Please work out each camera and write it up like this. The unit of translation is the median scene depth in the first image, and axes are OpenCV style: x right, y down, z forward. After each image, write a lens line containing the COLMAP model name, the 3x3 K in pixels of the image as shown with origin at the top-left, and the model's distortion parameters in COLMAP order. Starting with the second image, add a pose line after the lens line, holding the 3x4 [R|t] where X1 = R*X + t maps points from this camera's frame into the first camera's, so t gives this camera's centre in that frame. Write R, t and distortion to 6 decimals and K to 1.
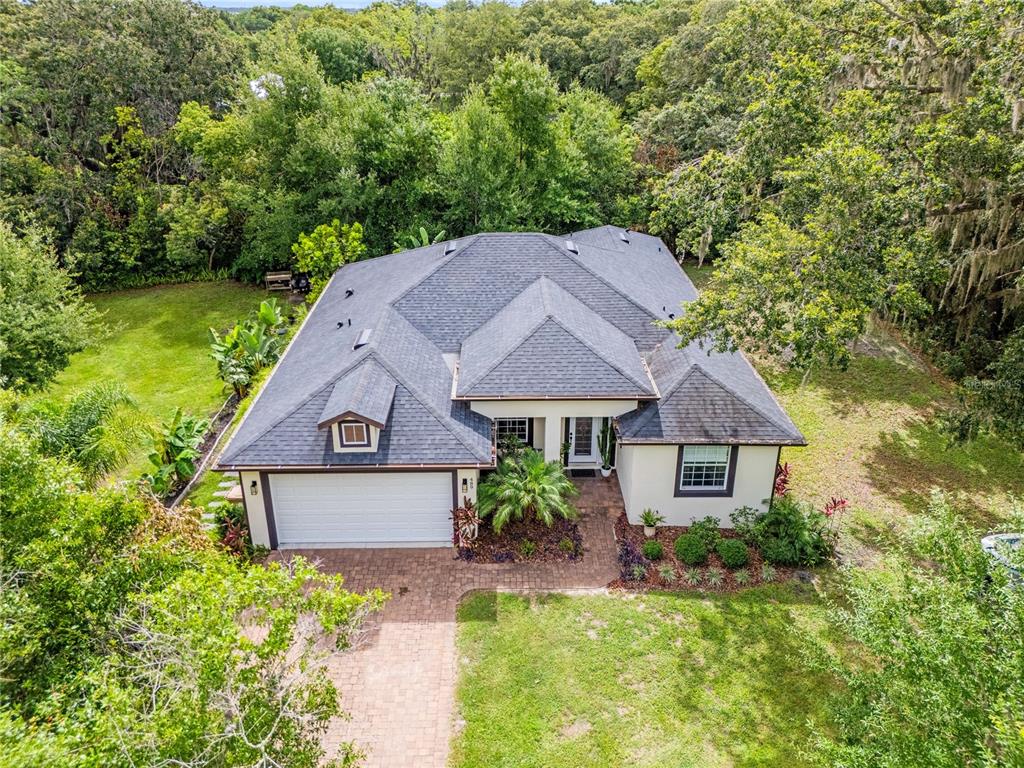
lens RADIAL K [[708.7, 0, 512.0], [0, 708.7, 384.0], [0, 0, 1]] dist [0.045104, -0.001482]
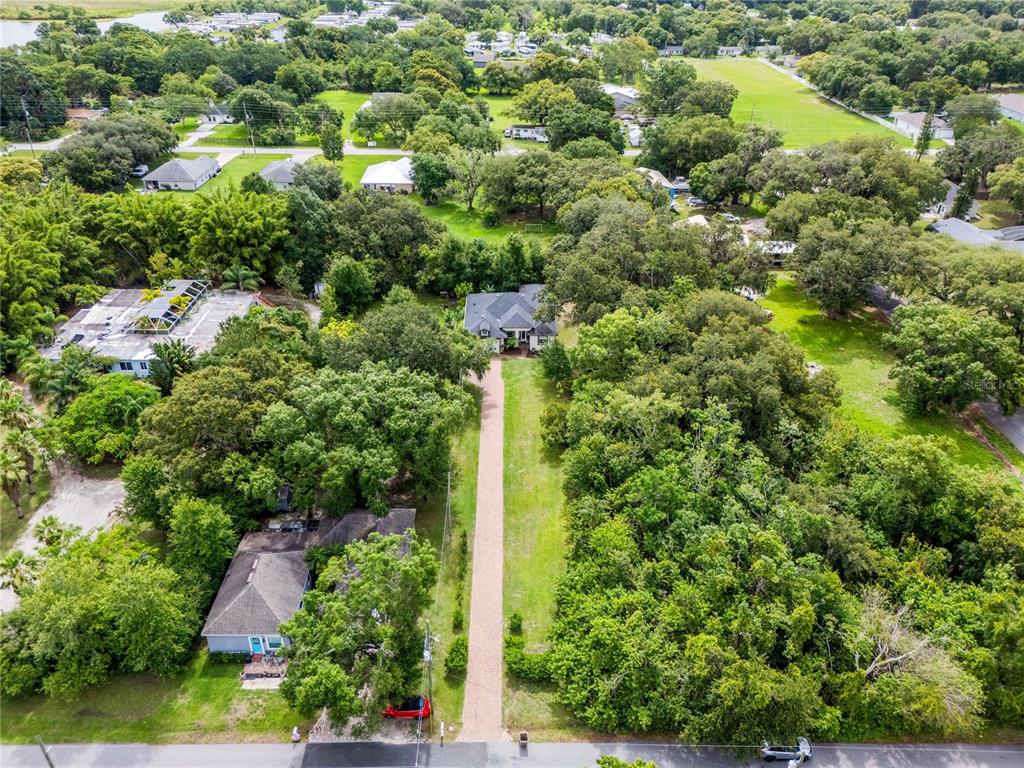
lens RADIAL K [[708.7, 0, 512.0], [0, 708.7, 384.0], [0, 0, 1]] dist [0.045104, -0.001482]
pose [[0.999904, 0.013842, 0.001030, 0.016511], [-0.013879, 0.995737, 0.091185, -0.043313], [0.000236, -0.091191, 0.995833, -4.371457]]
